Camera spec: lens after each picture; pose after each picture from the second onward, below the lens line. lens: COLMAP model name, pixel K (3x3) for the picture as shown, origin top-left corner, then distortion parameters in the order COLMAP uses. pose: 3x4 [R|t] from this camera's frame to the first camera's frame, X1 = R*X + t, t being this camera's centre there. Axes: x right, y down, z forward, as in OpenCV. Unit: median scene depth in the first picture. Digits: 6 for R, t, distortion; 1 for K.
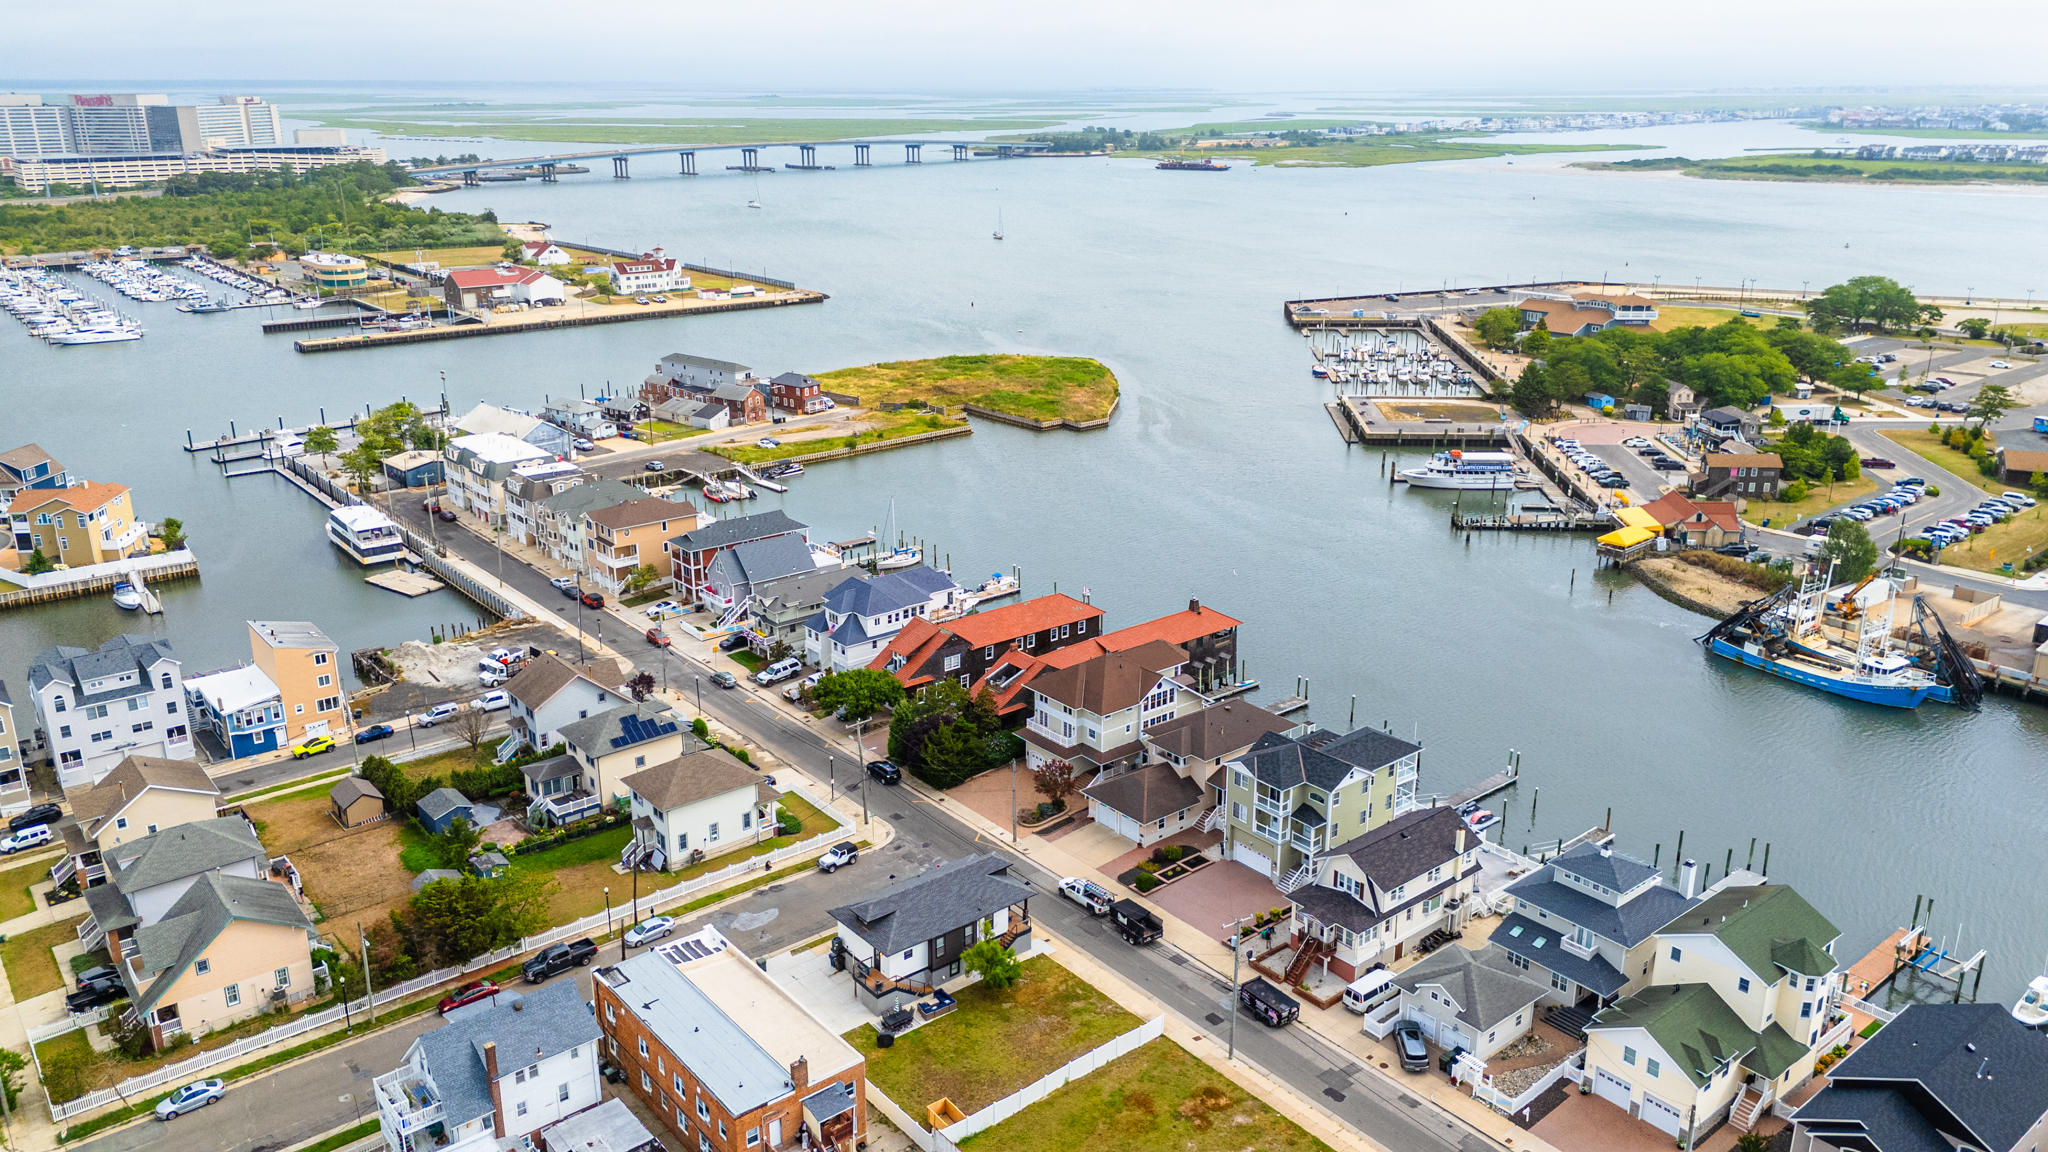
lens RADIAL K [[1505.8, 0, 1022.8], [0, 1505.8, 573.1], [0, 0, 1]] dist [0.075201, -0.076566]
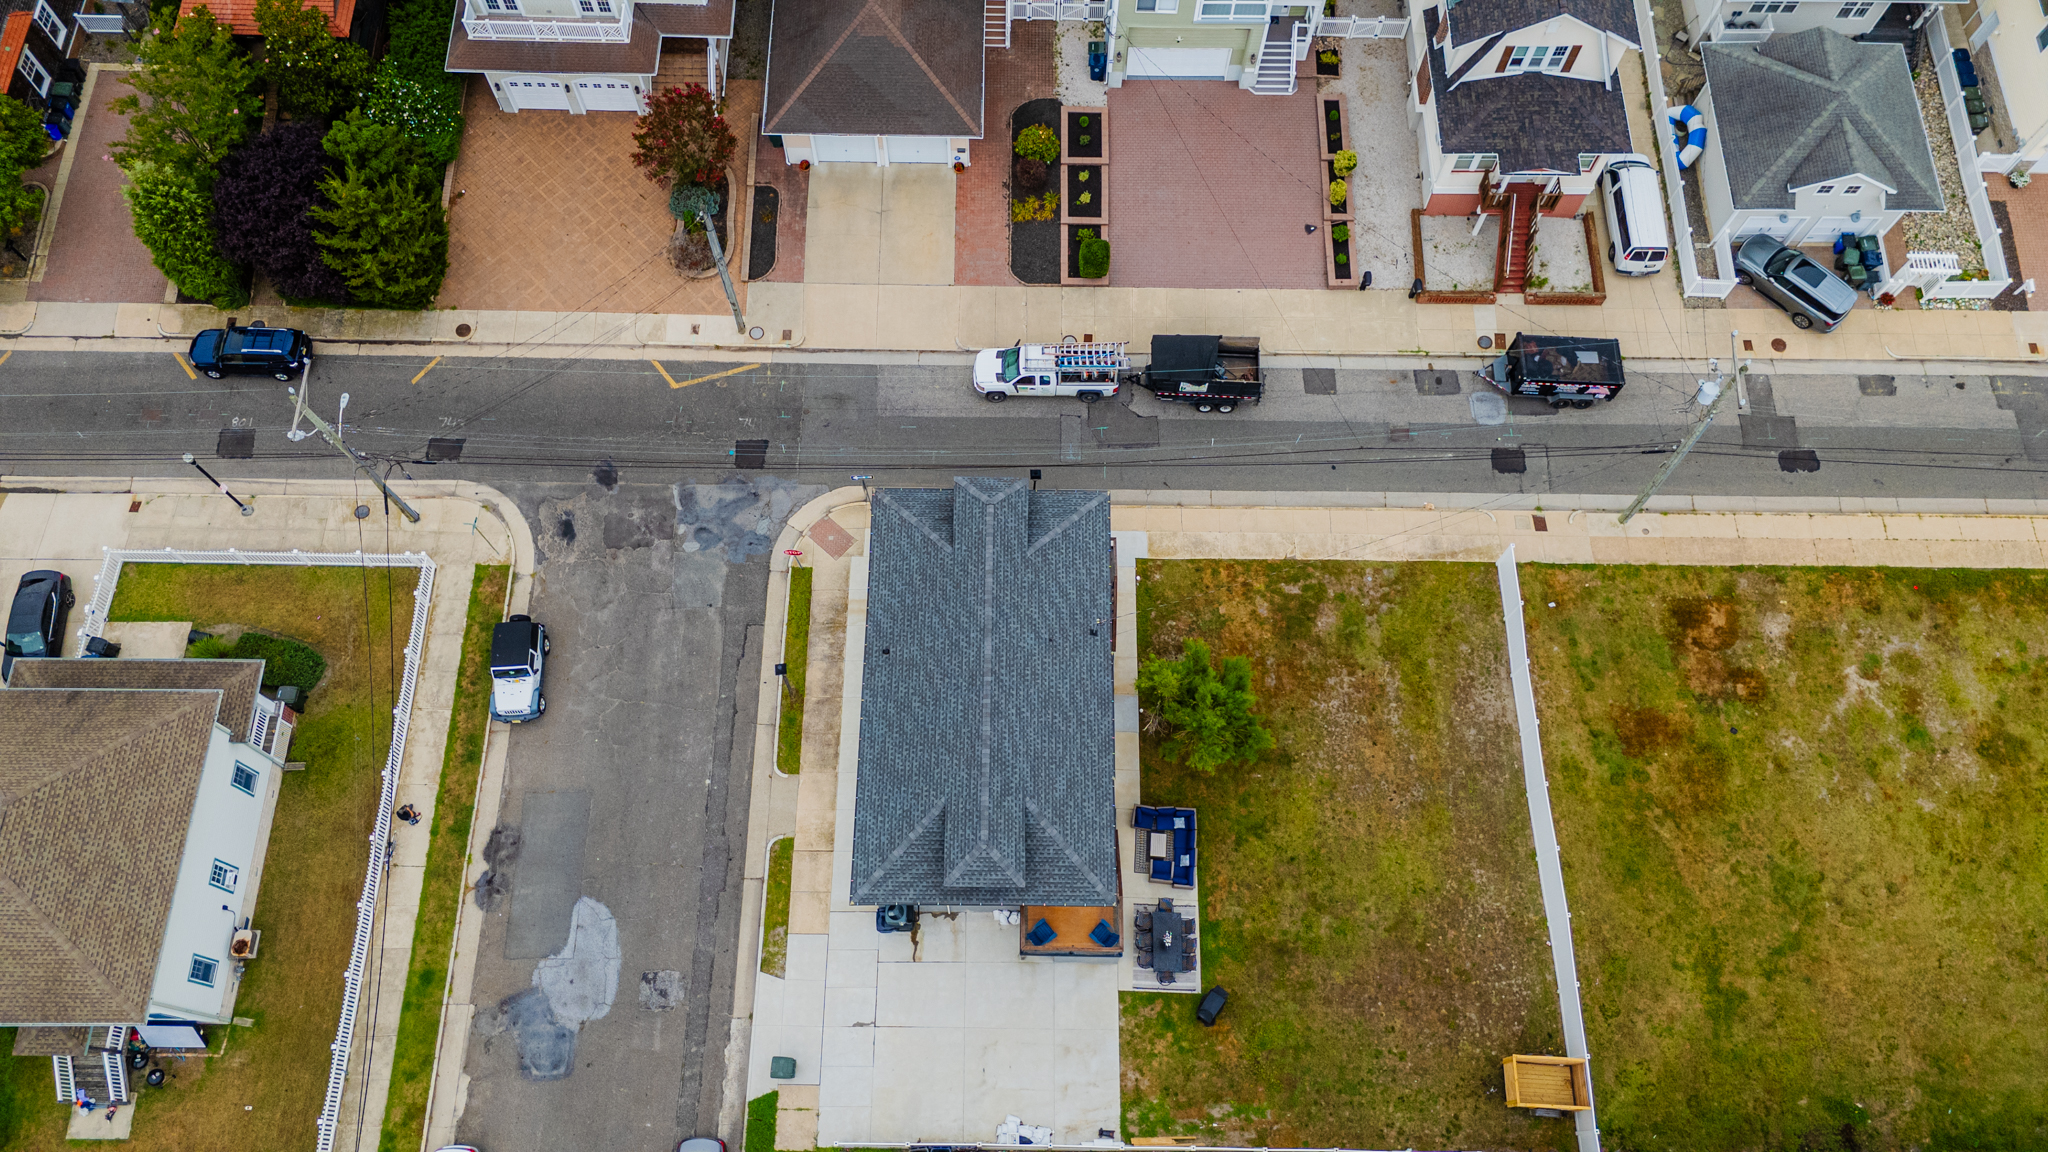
lens RADIAL K [[1505.8, 0, 1018.6], [0, 1505.8, 576.2], [0, 0, 1]] dist [0.075201, -0.076566]
pose [[0.637153, -0.709234, 0.301701, -0.130798], [0.227627, 0.547142, 0.805495, -0.113344], [-0.736357, -0.444549, 0.510054, 0.648444]]
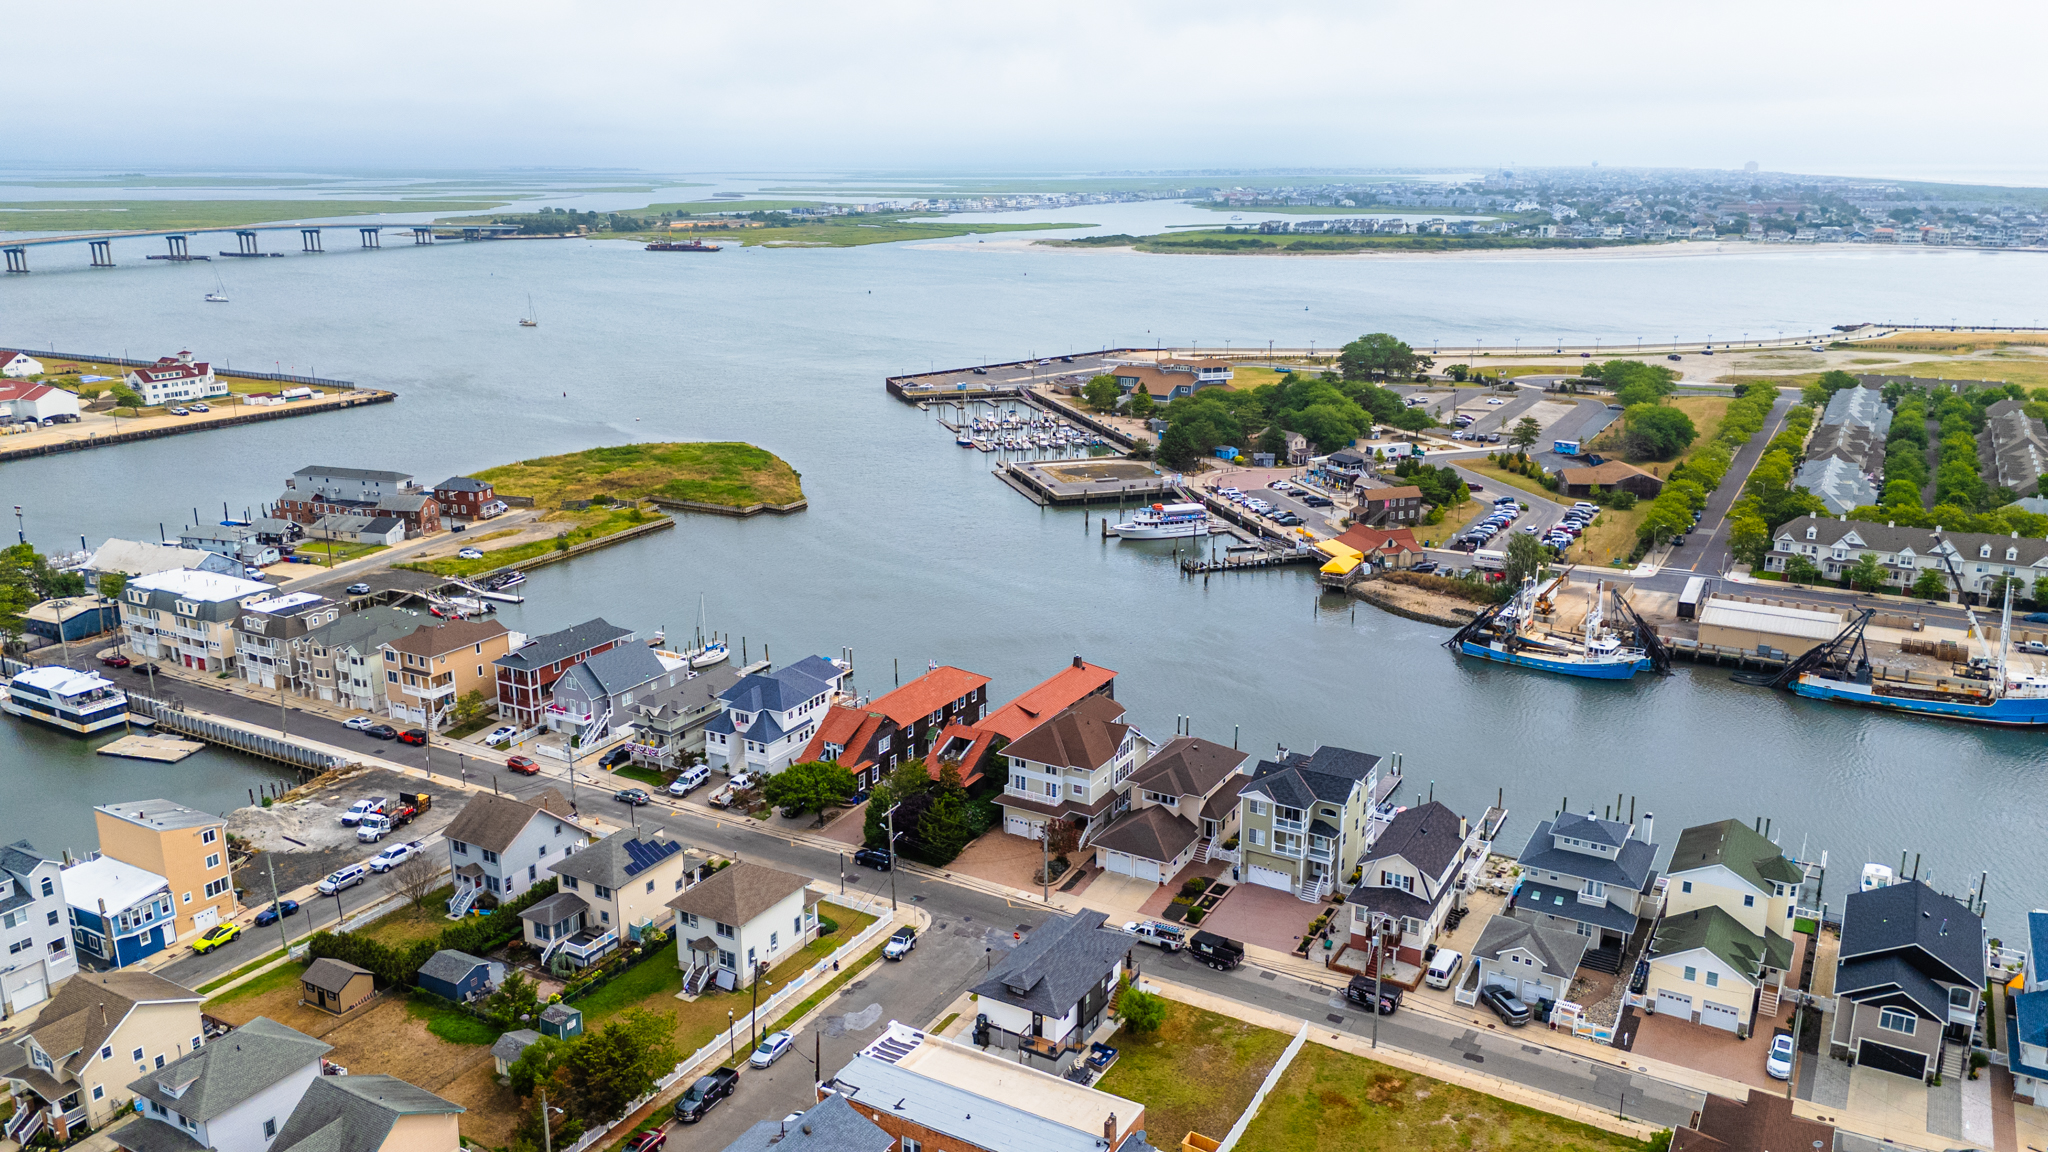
lens RADIAL K [[1505.8, 0, 1022.9], [0, 1505.8, 574.5], [0, 0, 1]] dist [0.075201, -0.076566]
pose [[0.934253, -0.094931, 0.343743, -0.339825], [0.111055, 0.993434, -0.027479, -0.018640], [-0.338878, 0.063847, 0.938661, 0.008722]]
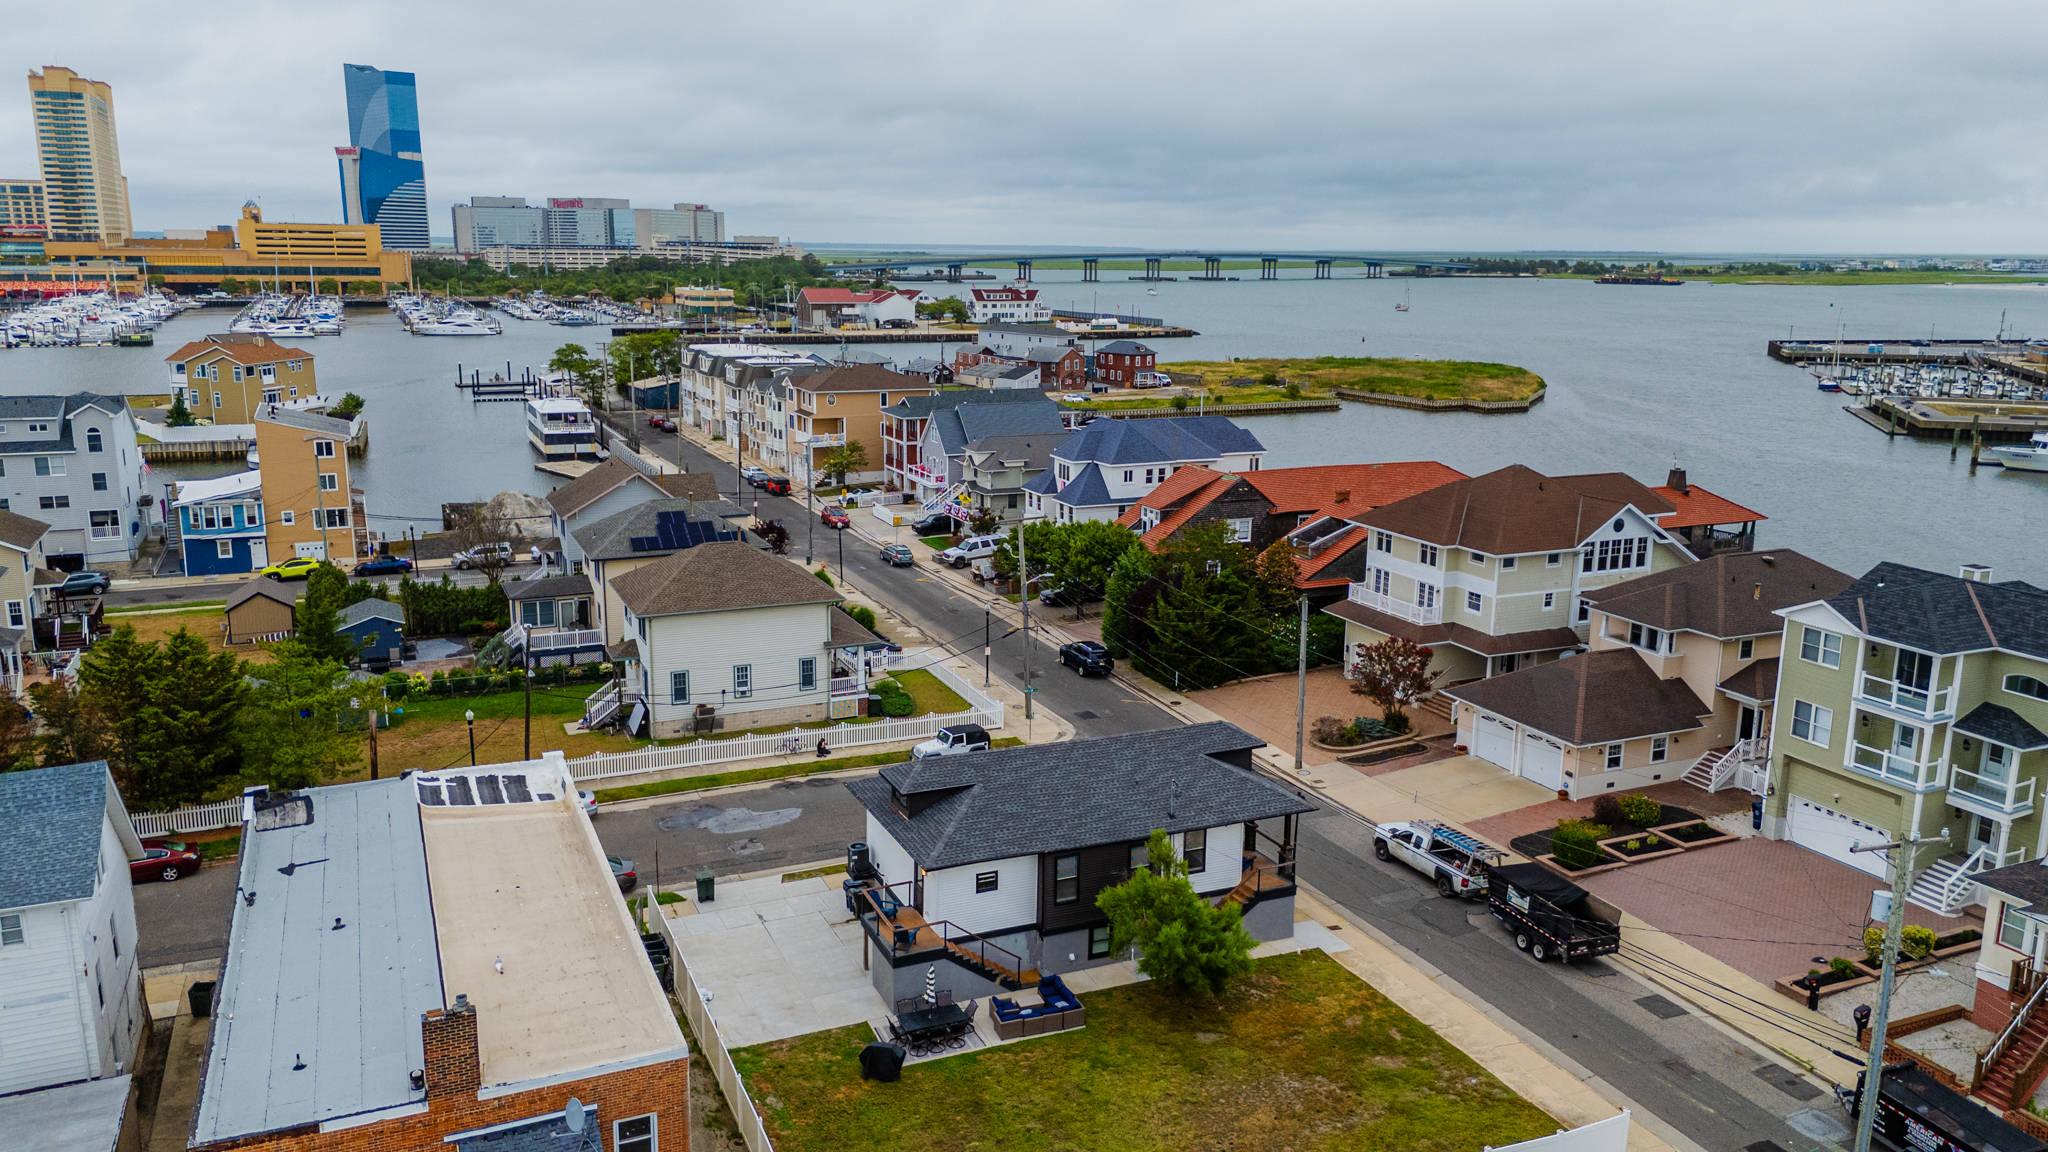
lens RADIAL K [[1505.8, 0, 1023.7], [0, 1505.8, 572.6], [0, 0, 1]] dist [0.075201, -0.076566]
pose [[0.964241, 0.065930, -0.256694, 0.029831], [-0.092243, 0.991492, -0.091844, 0.159539], [0.248455, 0.112238, 0.962119, 0.456550]]
